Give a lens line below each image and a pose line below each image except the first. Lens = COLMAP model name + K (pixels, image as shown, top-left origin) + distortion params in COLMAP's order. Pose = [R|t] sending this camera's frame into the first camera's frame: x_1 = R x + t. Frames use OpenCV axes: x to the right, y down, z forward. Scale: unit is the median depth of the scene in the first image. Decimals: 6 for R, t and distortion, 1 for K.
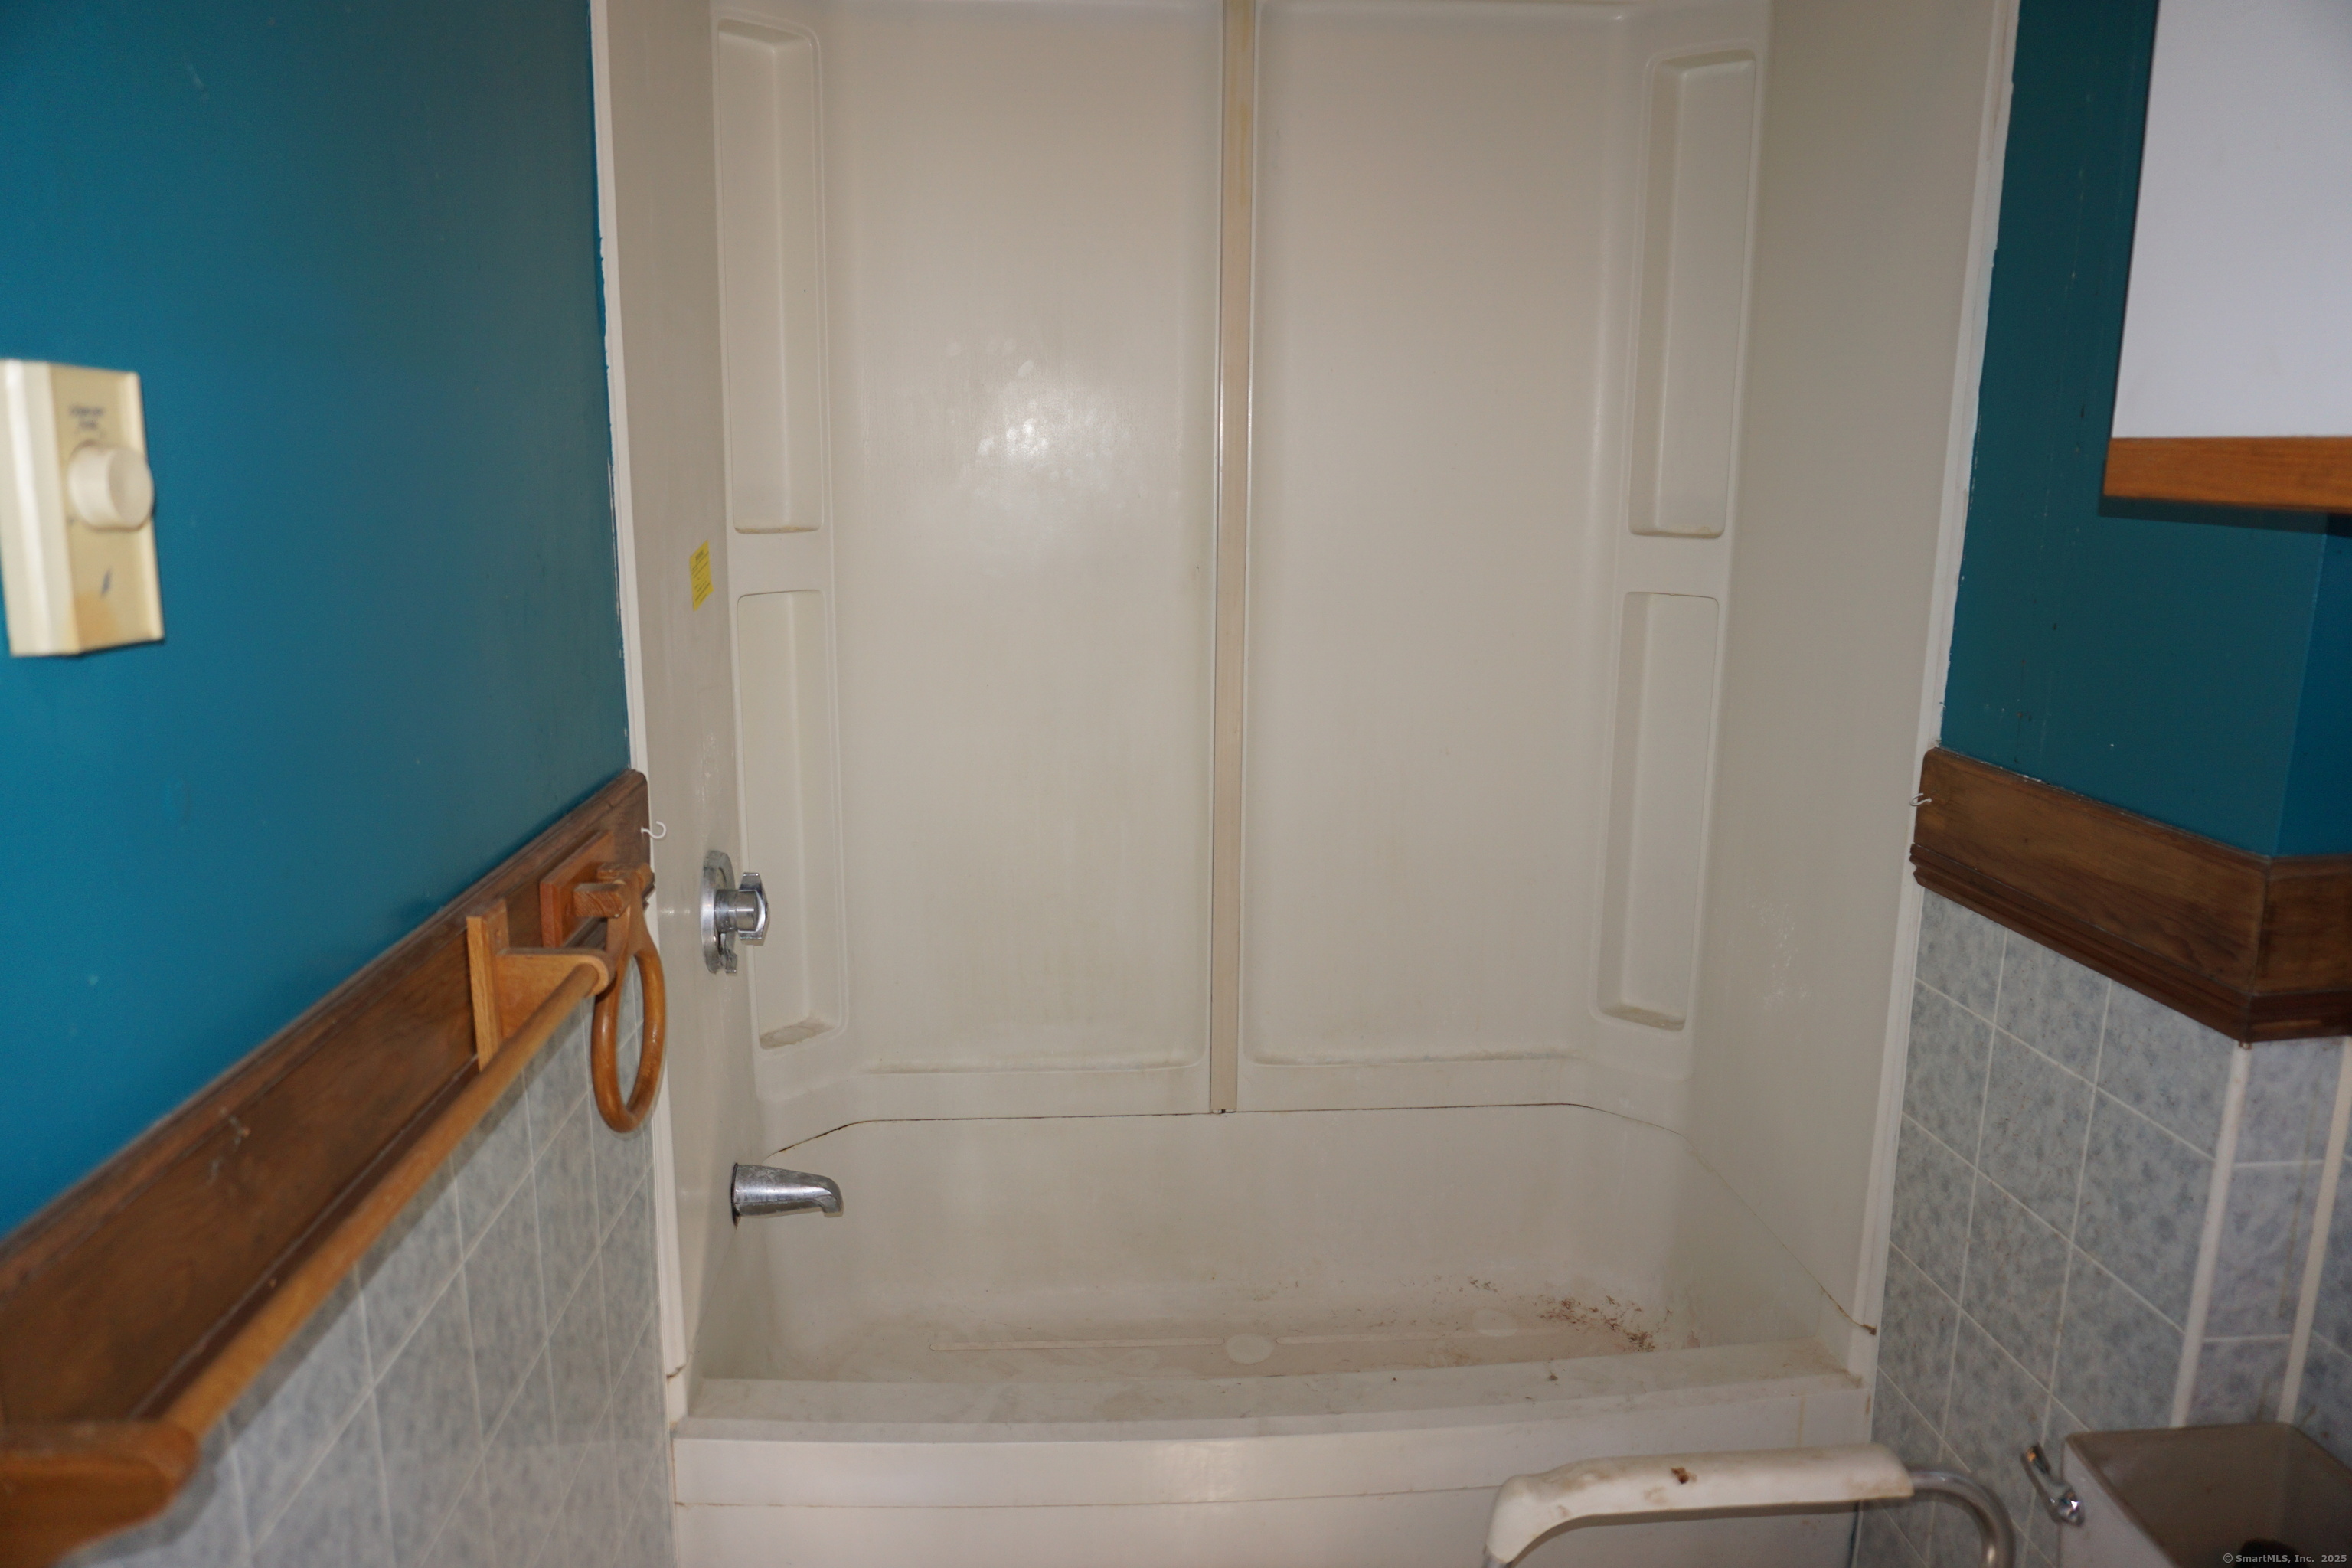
lens RADIAL K [[1604.8, 0, 1158.9], [0, 1604.8, 780.7], [0, 0, 1]] dist [-0.063123, 0.037595]
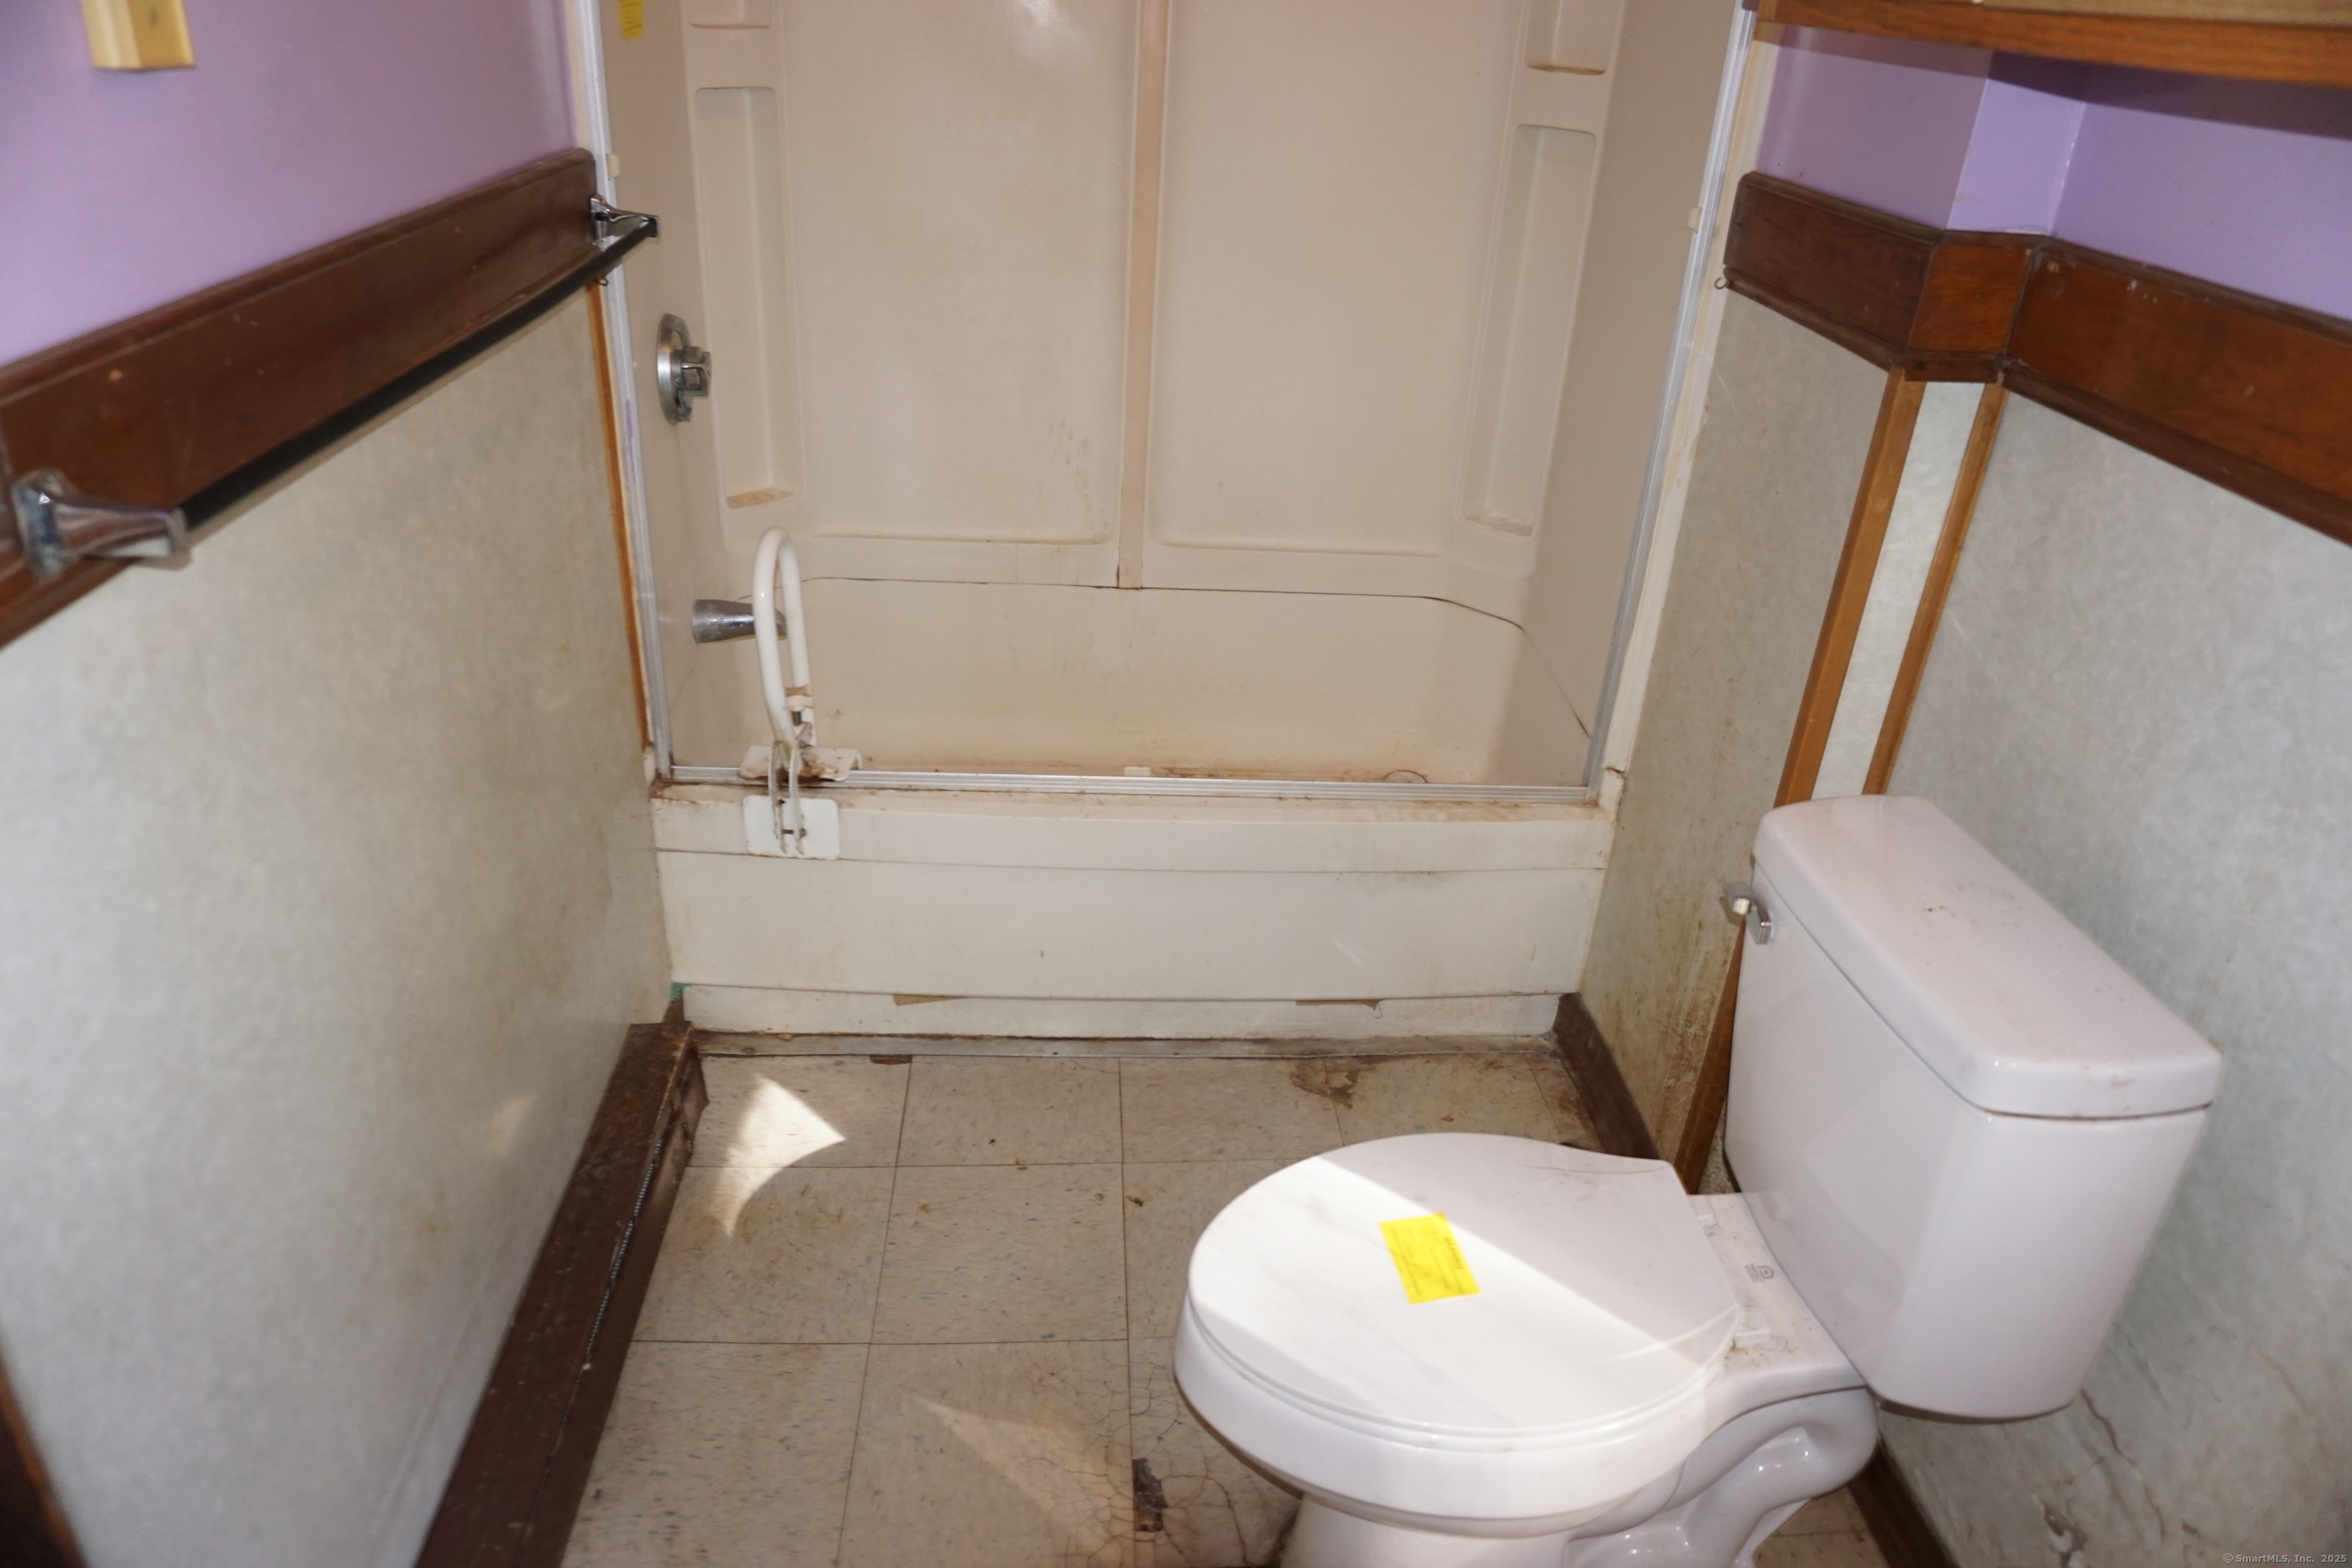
lens RADIAL K [[1604.8, 0, 1158.9], [0, 1604.8, 780.7], [0, 0, 1]] dist [-0.063123, 0.037595]
pose [[0.998398, 0.054238, -0.016086, 0.096267], [-0.048046, 0.963029, 0.265078, 0.038020], [0.029869, -0.263880, 0.964093, -0.165813]]
